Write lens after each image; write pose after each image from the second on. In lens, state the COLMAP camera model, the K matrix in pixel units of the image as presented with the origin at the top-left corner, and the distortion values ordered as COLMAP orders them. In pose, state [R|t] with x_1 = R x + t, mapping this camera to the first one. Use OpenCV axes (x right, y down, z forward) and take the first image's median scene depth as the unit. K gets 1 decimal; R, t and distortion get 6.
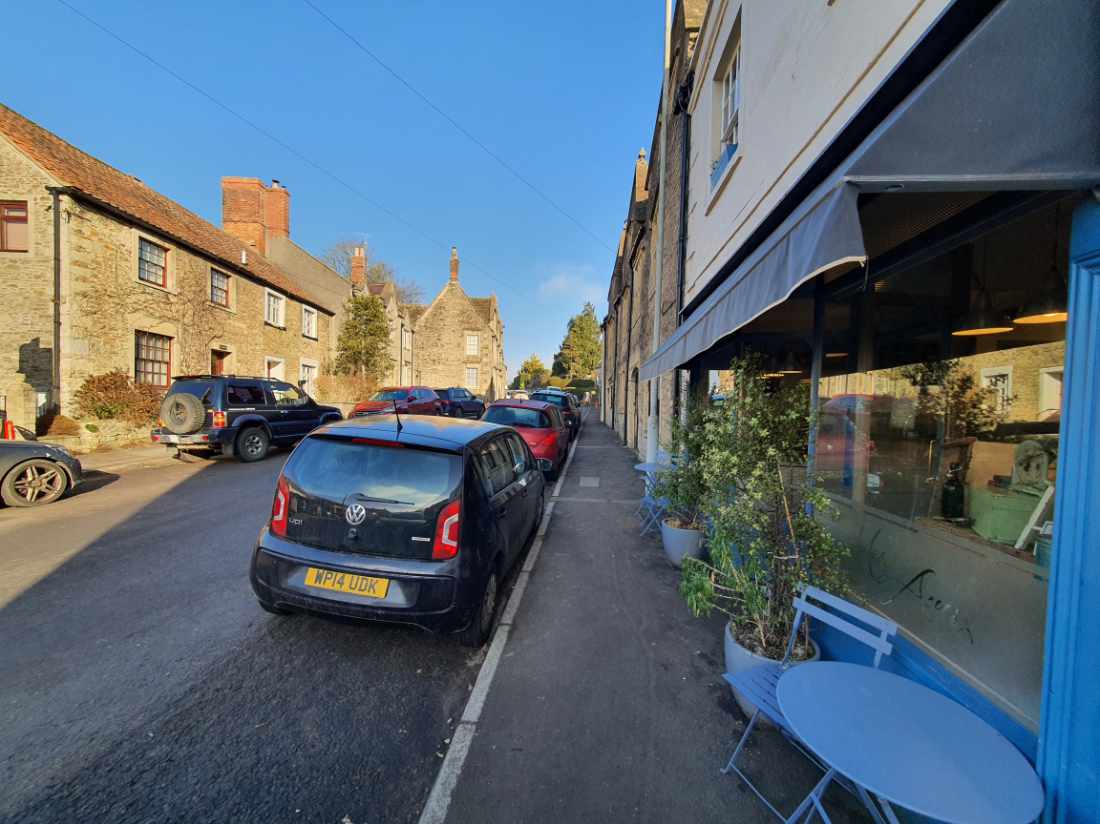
lens RADIAL K [[444.3, 0, 550.0], [0, 444.3, 412.0], [0, 0, 1]] dist [0.001270, 0.000025]
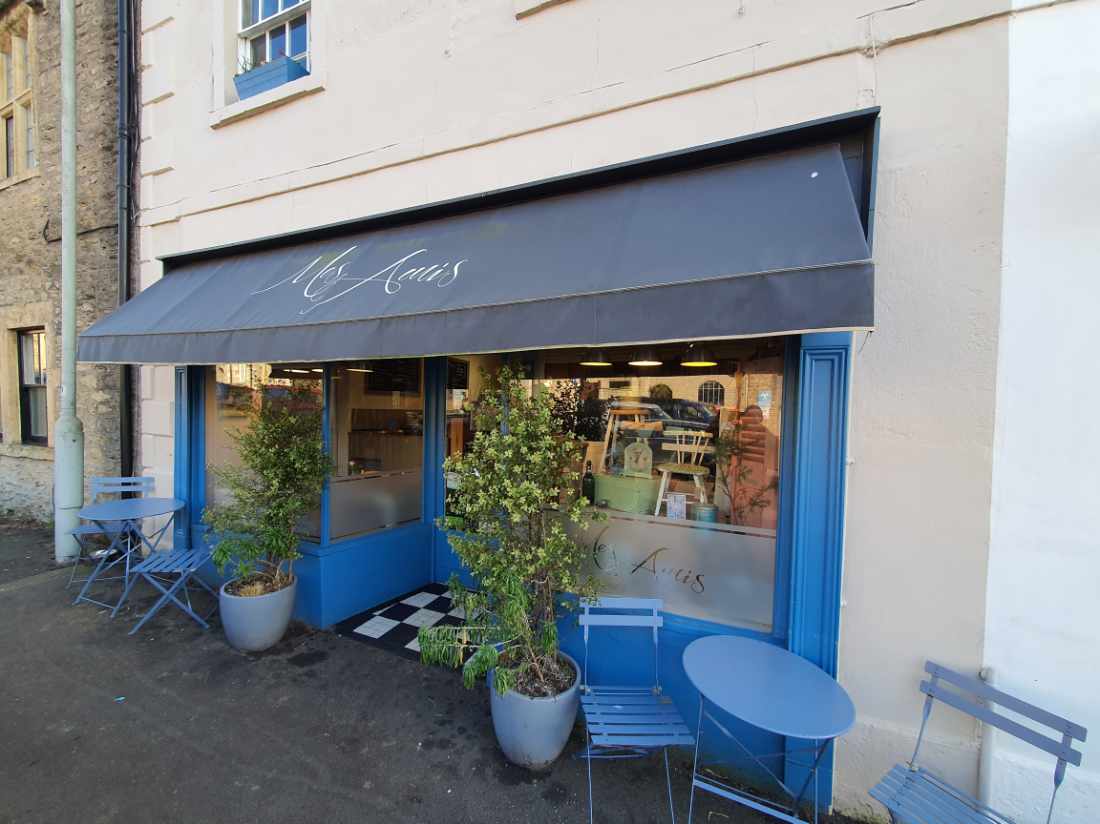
lens RADIAL K [[444.3, 0, 550.0], [0, 444.3, 412.0], [0, 0, 1]] dist [0.001270, 0.000025]
pose [[0.296242, -0.017366, 0.954955, -0.451434], [-0.012921, 0.999670, 0.022188, -0.070375], [-0.955025, -0.018912, 0.295920, 0.823346]]
